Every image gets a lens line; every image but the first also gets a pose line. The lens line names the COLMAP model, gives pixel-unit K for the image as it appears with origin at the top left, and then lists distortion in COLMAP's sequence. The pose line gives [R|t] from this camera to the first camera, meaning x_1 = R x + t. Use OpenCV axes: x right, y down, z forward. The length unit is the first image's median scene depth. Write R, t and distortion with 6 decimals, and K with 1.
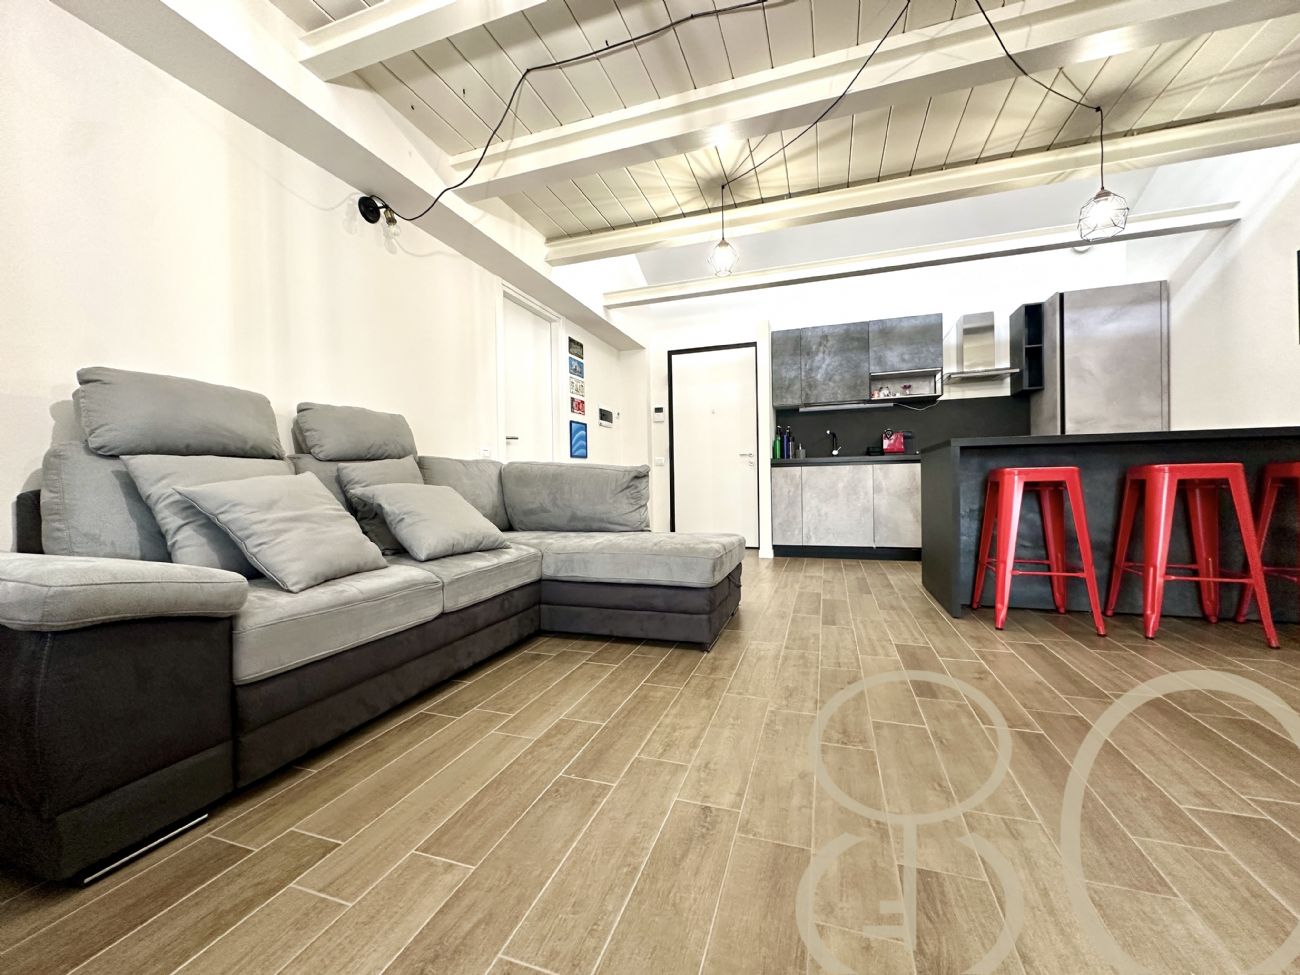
lens RADIAL K [[520.8, 0, 650.0], [0, 520.8, 487.5], [0, 0, 1]] dist [-0.000944, 0.000275]
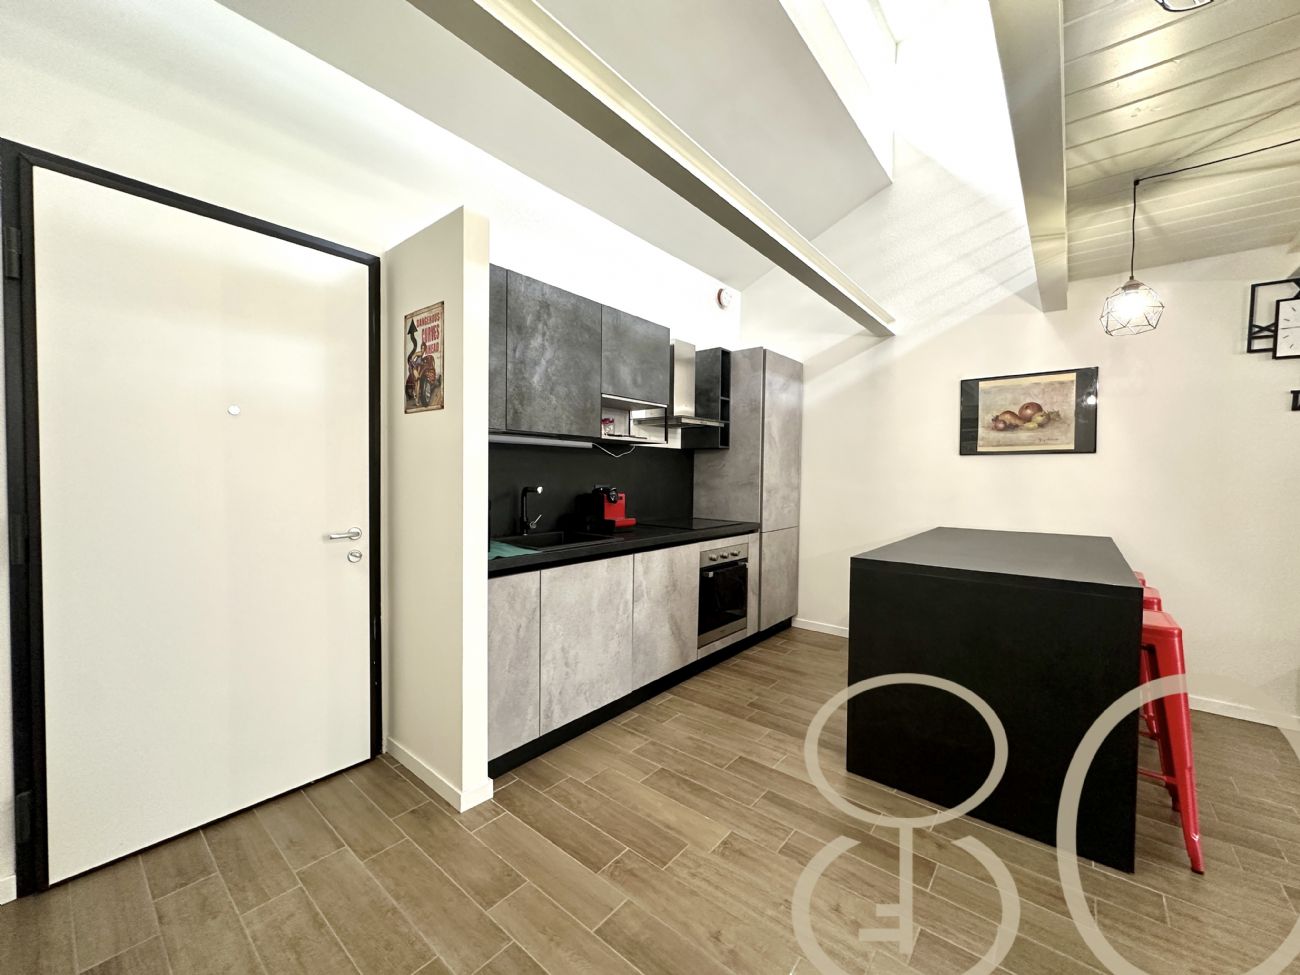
lens RADIAL K [[520.8, 0, 650.0], [0, 520.8, 487.5], [0, 0, 1]] dist [-0.000944, 0.000275]
pose [[0.355022, -0.000159, 0.934858, -0.181787], [-0.005325, 0.999983, 0.002192, -0.191757], [-0.934843, -0.005756, 0.355016, 1.234101]]
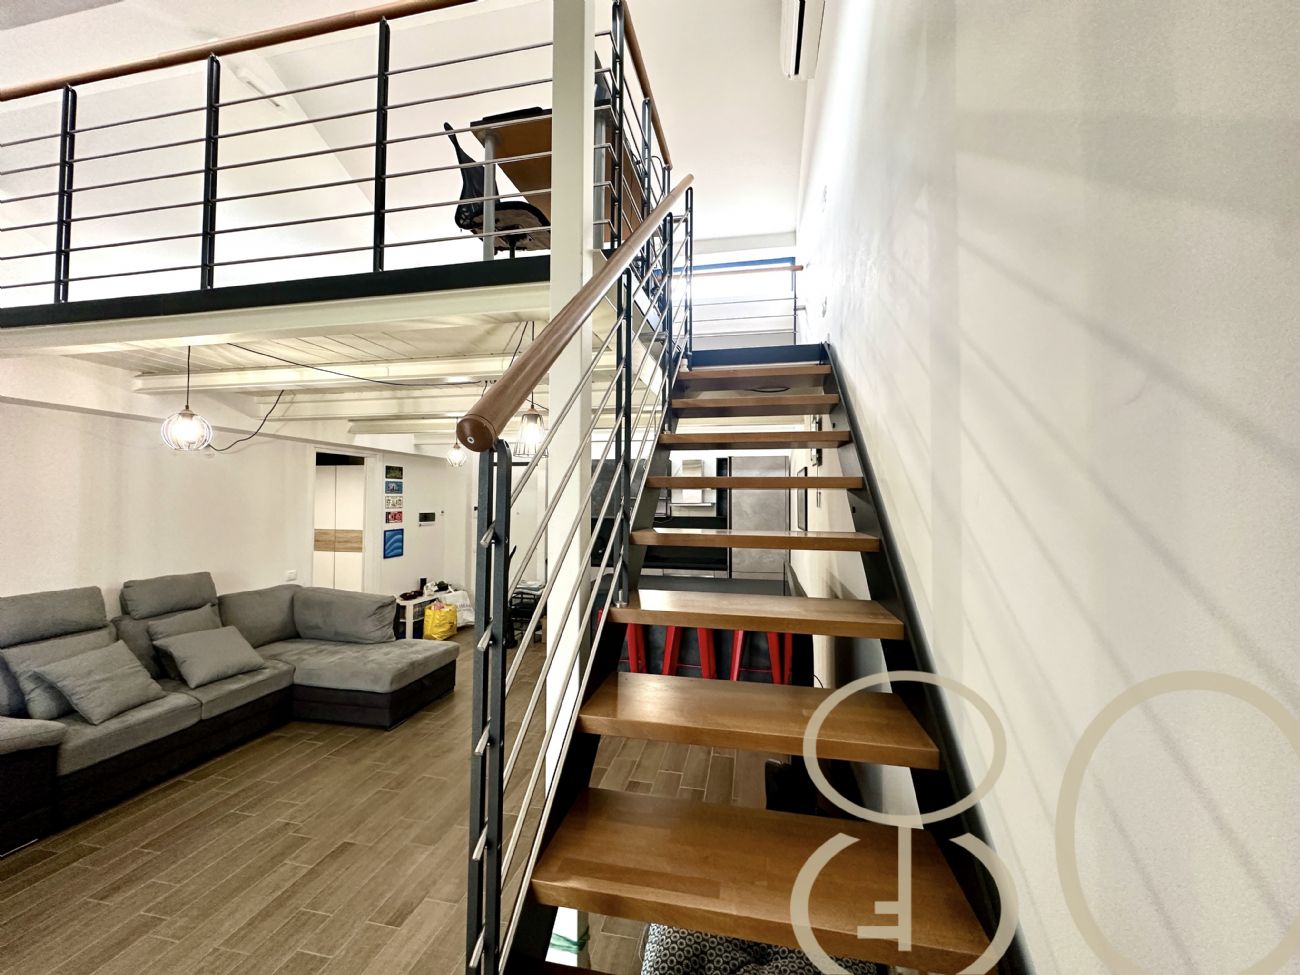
lens RADIAL K [[520.8, 0, 650.0], [0, 520.8, 487.5], [0, 0, 1]] dist [-0.000944, 0.000275]
pose [[0.991505, 0.027480, 0.127132, 0.540124], [-0.022491, 0.998926, -0.040516, -0.318538], [-0.128109, 0.037313, 0.991058, -0.606313]]
